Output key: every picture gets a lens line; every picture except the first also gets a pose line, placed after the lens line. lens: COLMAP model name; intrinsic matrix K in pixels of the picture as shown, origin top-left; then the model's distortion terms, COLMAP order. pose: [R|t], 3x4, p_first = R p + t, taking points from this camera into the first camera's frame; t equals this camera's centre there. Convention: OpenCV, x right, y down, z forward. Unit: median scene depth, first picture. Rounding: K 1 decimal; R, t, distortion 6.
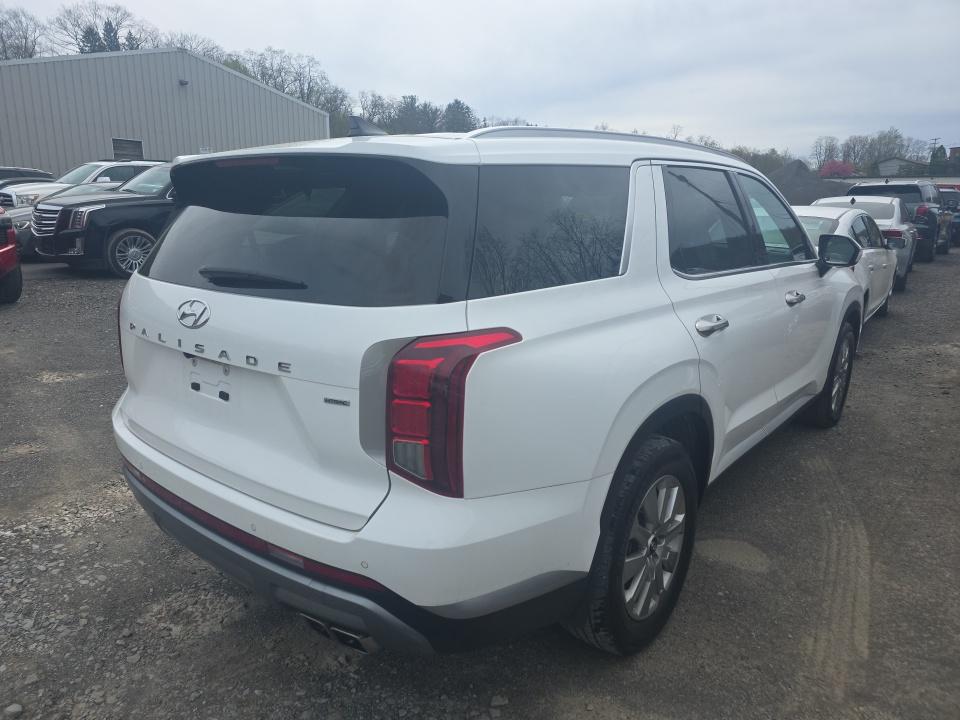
lens RADIAL K [[644.5, 0, 474.9], [0, 644.5, 351.0], [0, 0, 1]] dist [0.039494, -0.035809]
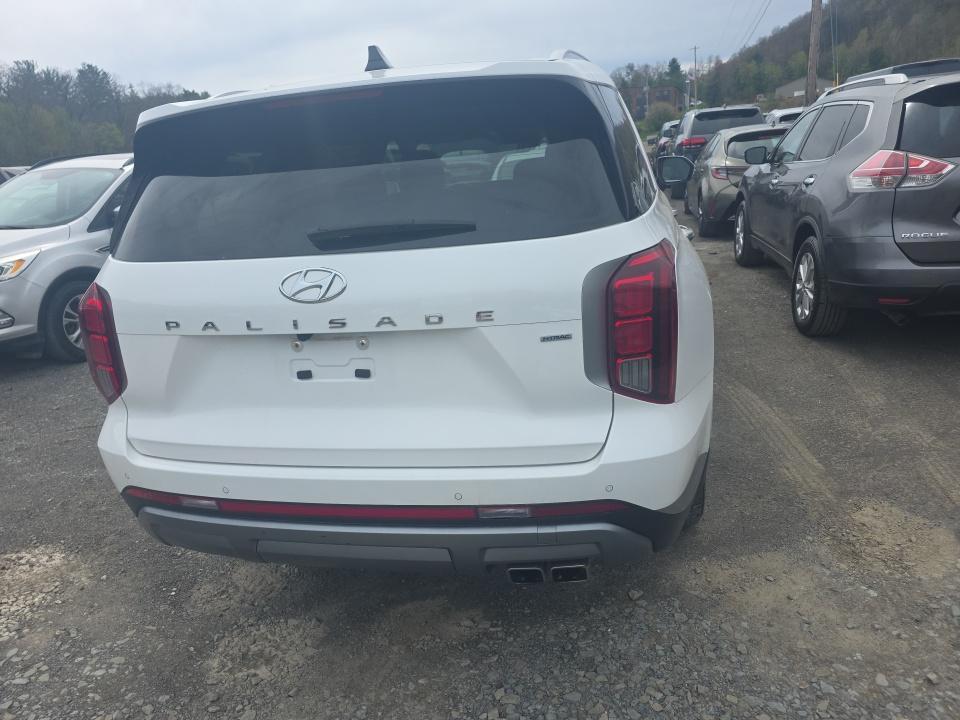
lens RADIAL K [[644.5, 0, 481.2], [0, 644.5, 369.5], [0, 0, 1]] dist [0.039494, -0.035809]
pose [[0.884977, -0.221861, 0.409383, -0.553001], [0.190747, 0.974770, 0.115923, -0.006656], [-0.424773, -0.024500, 0.904968, 0.130052]]
